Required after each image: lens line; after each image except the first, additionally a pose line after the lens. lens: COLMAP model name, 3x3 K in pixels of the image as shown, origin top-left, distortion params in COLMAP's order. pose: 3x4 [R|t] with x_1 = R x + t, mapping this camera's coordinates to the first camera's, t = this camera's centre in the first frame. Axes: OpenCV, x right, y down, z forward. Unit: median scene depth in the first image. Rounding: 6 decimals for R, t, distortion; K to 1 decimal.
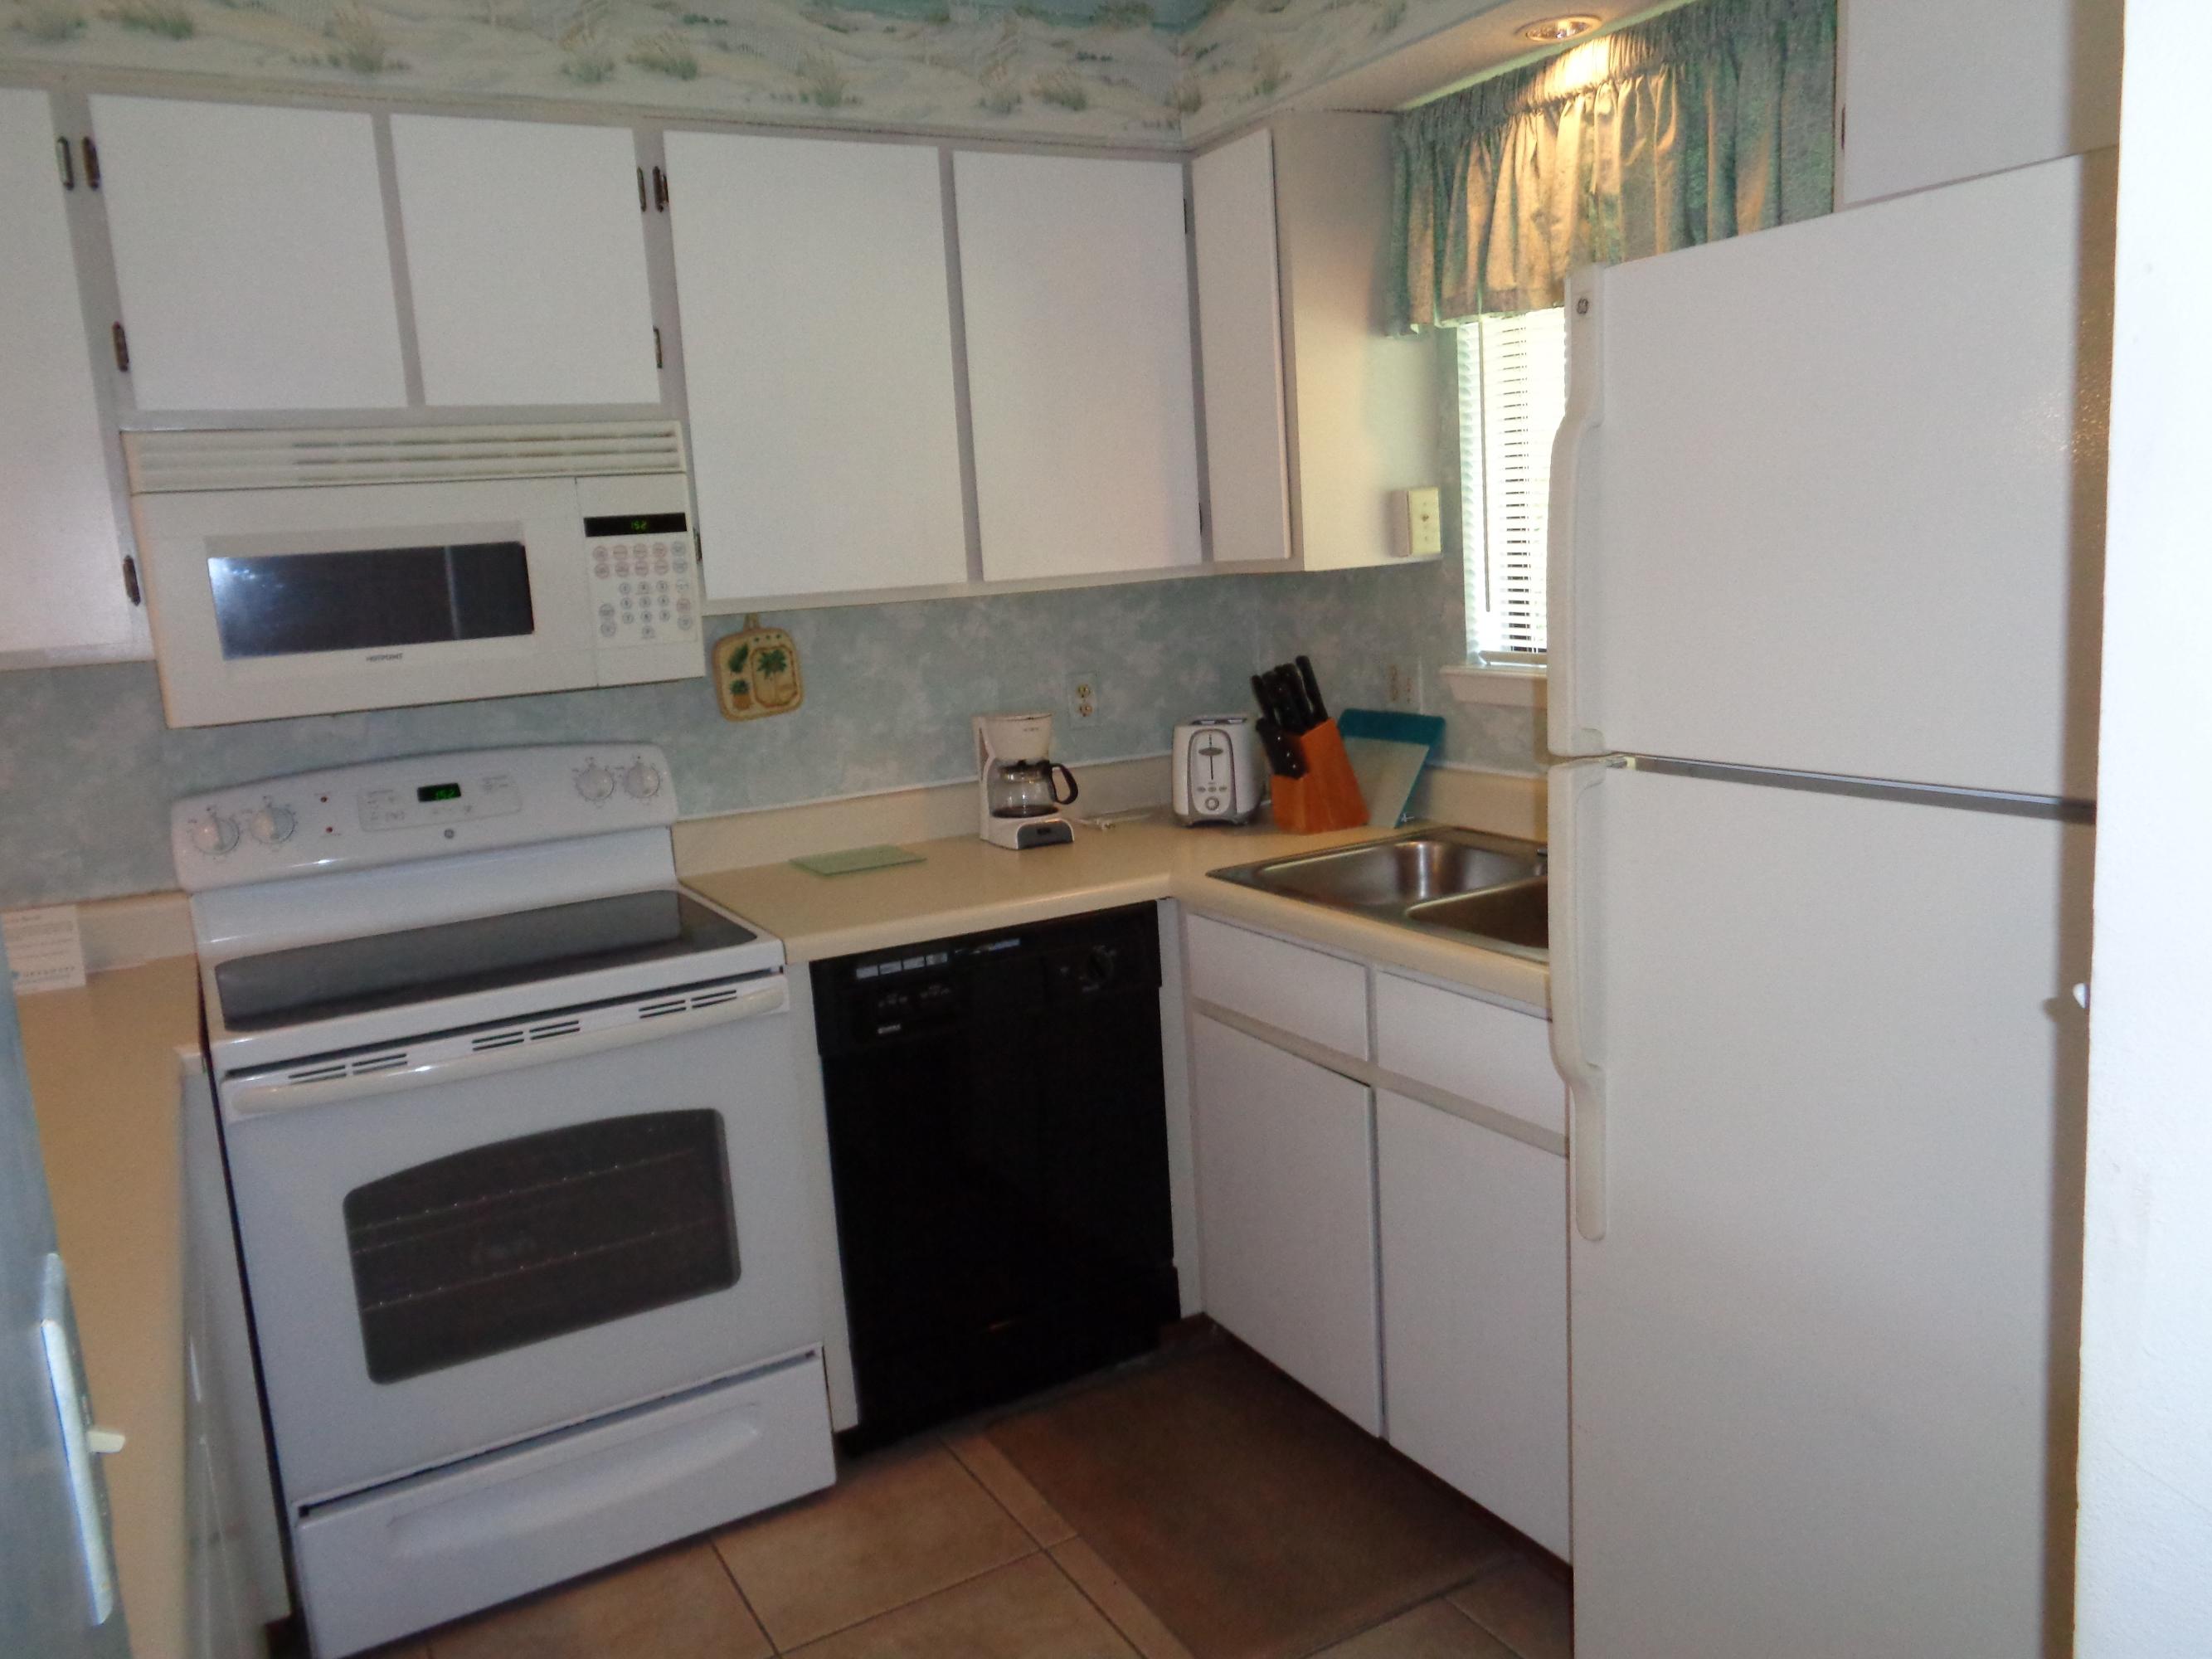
lens RADIAL K [[1636.3, 0, 1097.1], [0, 1636.3, 835.1], [0, 0, 1]] dist [-0.001132, 0.004074]
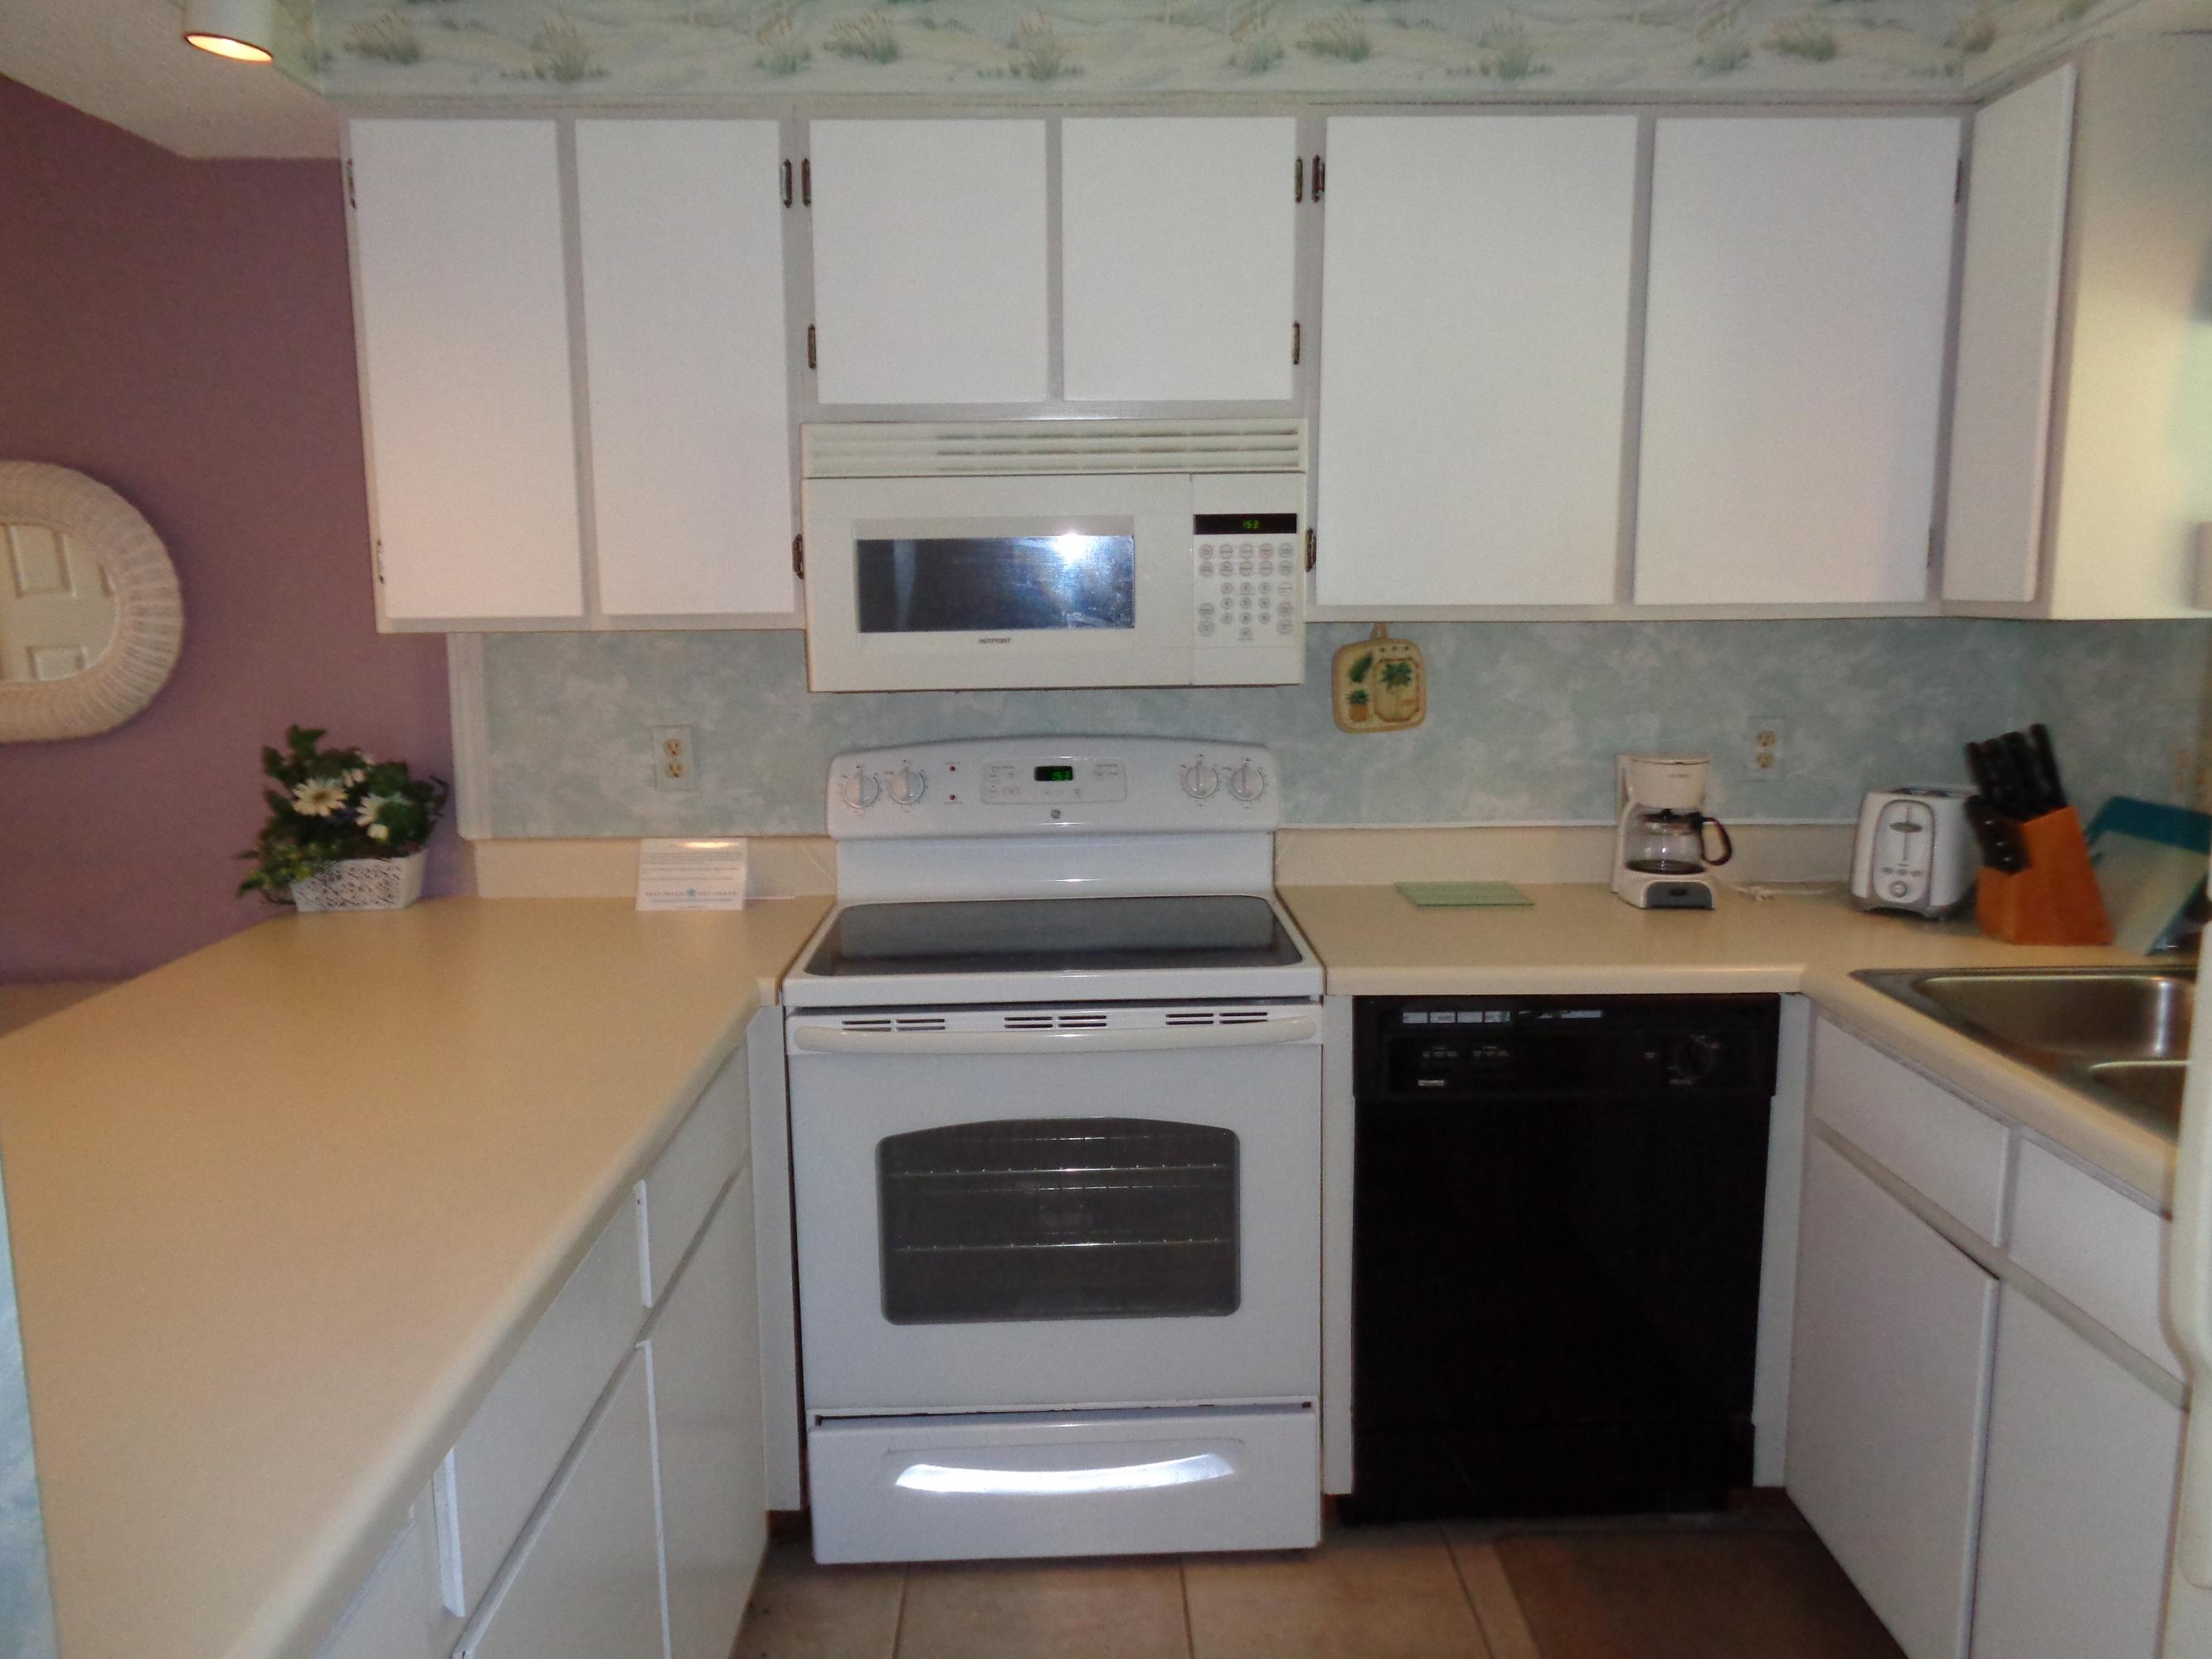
lens RADIAL K [[1688.9, 0, 1104.8], [0, 1688.9, 847.2], [0, 0, 1]] dist [-0.004904, -0.002728]
pose [[0.881803, 0.129314, -0.453543, 0.122603], [-0.128296, 0.991181, 0.033164, -0.020483], [0.453832, 0.028944, 0.890617, 0.068190]]
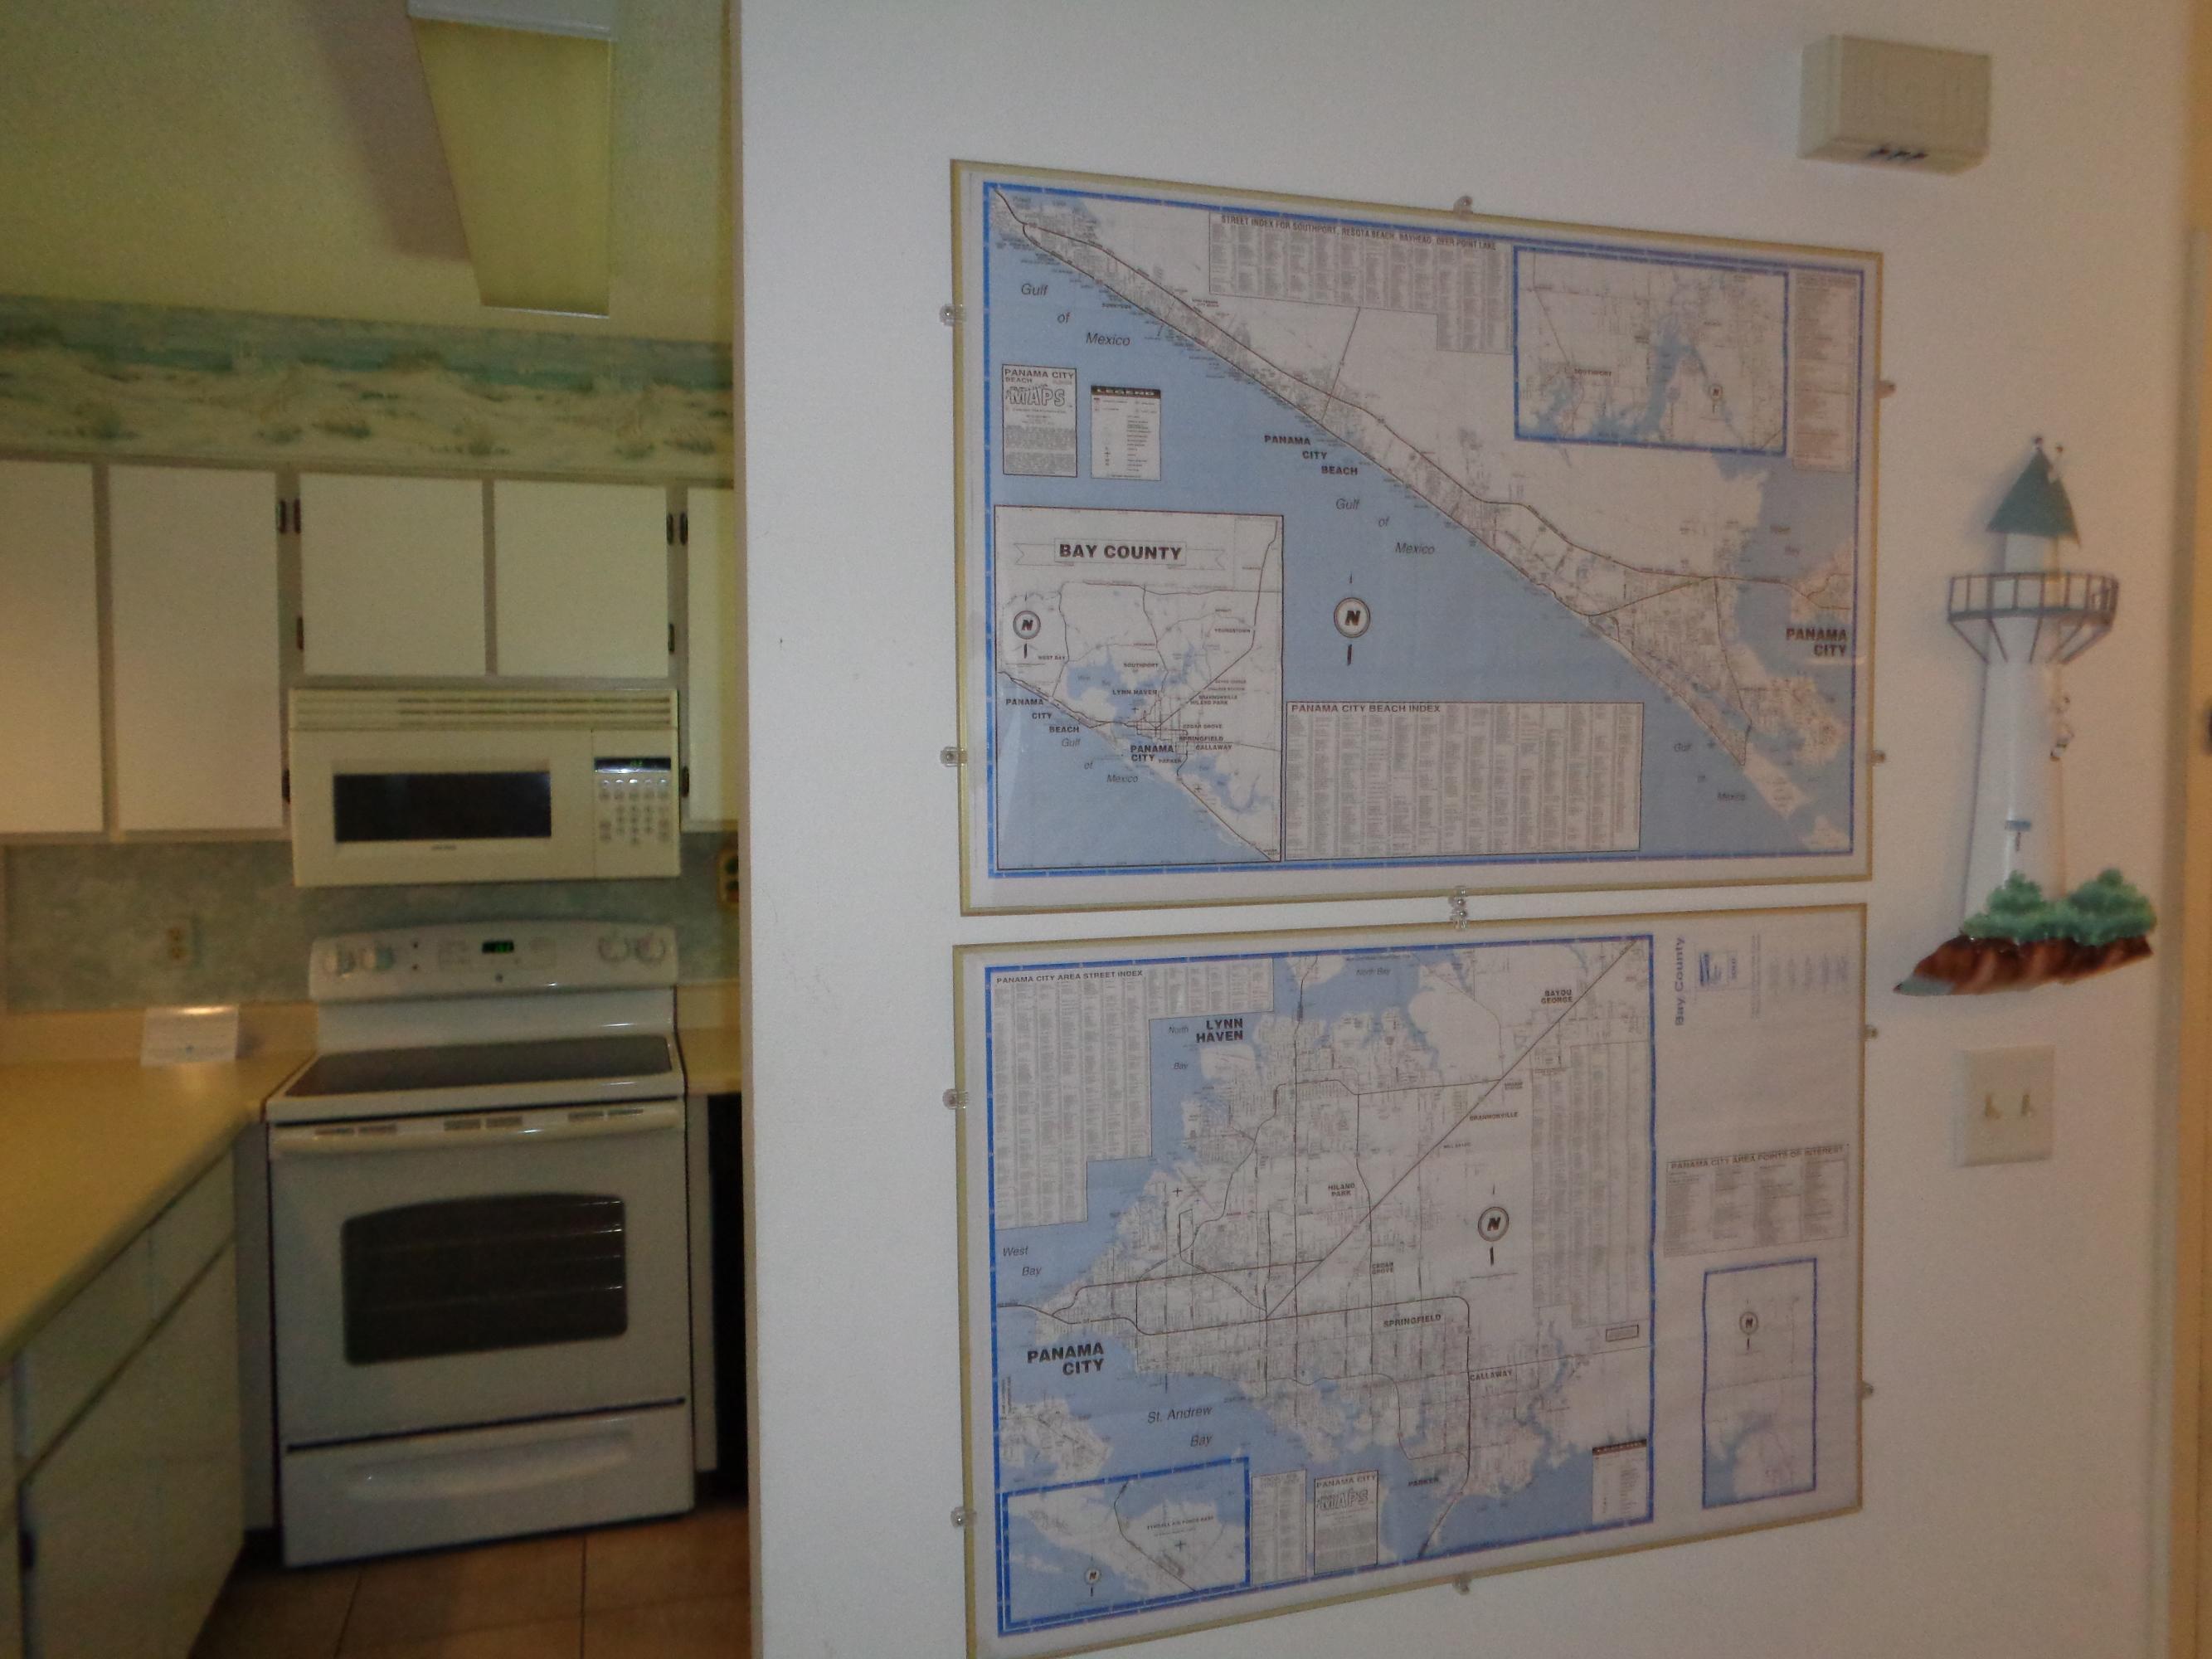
lens RADIAL K [[1636.3, 0, 1097.1], [0, 1636.3, 835.1], [0, 0, 1]] dist [-0.001132, 0.004074]
pose [[0.974615, 0.066284, -0.213849, 0.388418], [-0.093092, 0.988661, -0.117826, -0.004169], [0.203614, 0.134743, 0.969735, -0.244545]]
